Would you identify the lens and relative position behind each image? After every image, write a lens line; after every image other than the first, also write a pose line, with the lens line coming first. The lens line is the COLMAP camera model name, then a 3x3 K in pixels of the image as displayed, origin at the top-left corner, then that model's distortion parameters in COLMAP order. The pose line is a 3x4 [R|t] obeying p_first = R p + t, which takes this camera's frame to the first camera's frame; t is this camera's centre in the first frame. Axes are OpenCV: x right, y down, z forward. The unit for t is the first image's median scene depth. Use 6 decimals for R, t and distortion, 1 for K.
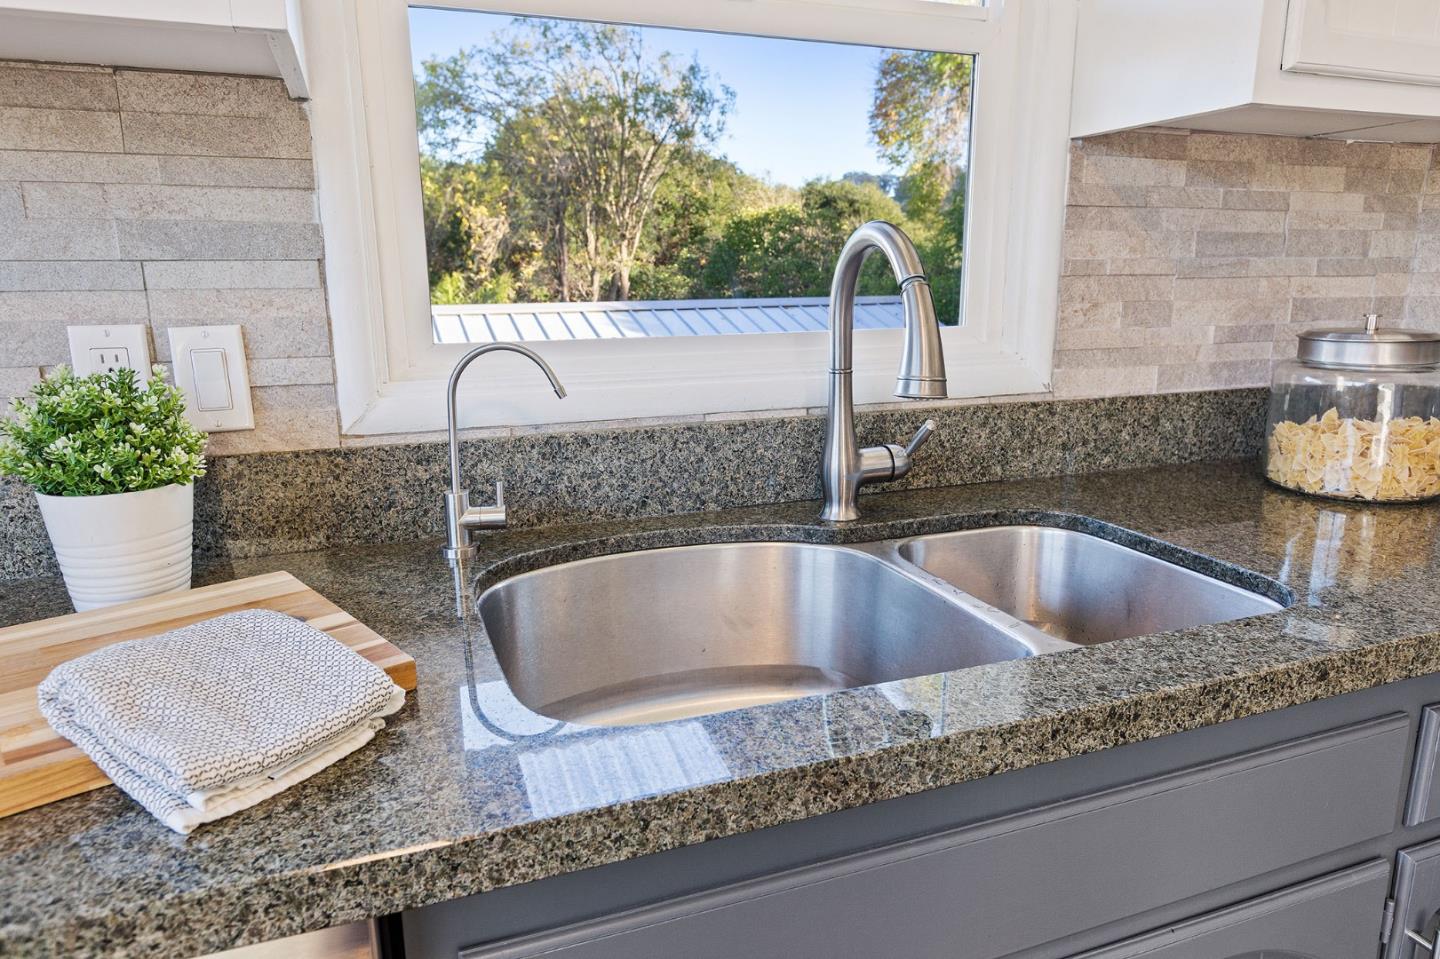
lens RADIAL K [[909.9, 0, 711.8], [0, 909.9, 518.5], [0, 0, 1]] dist [-0.014215, -0.000098]
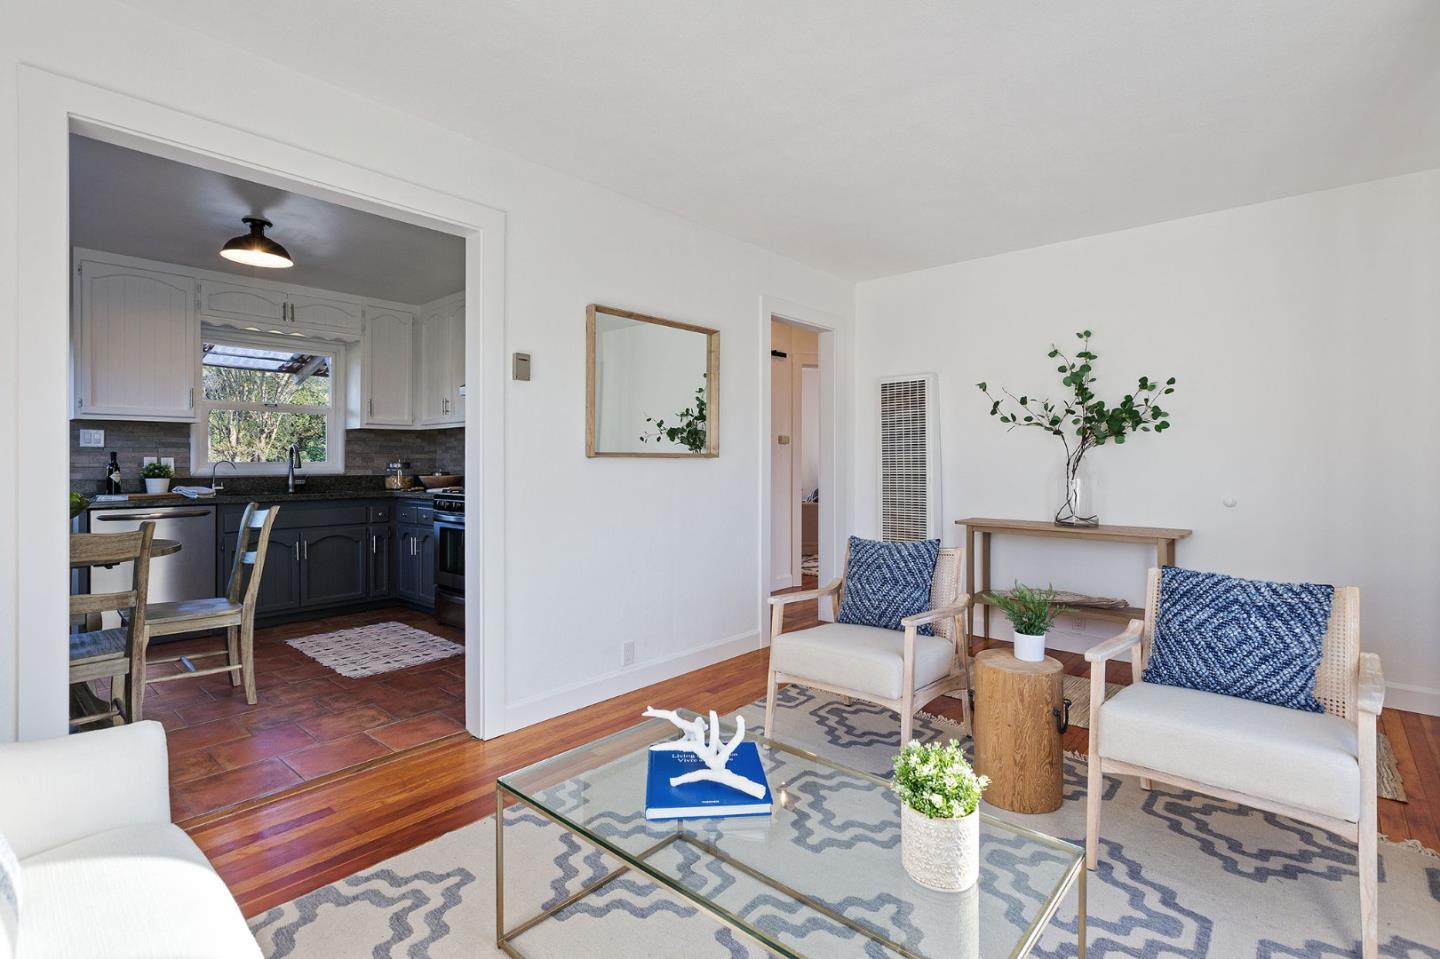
lens RADIAL K [[682.9, 0, 719.0], [0, 682.9, 461.9], [0, 0, 1]] dist [0.017599, 0.000270]
pose [[0.882390, 0.007374, 0.470462, 0.407847], [0.114742, 0.966318, -0.230355, 0.959910], [-0.456314, 0.257244, 0.851823, -3.408325]]
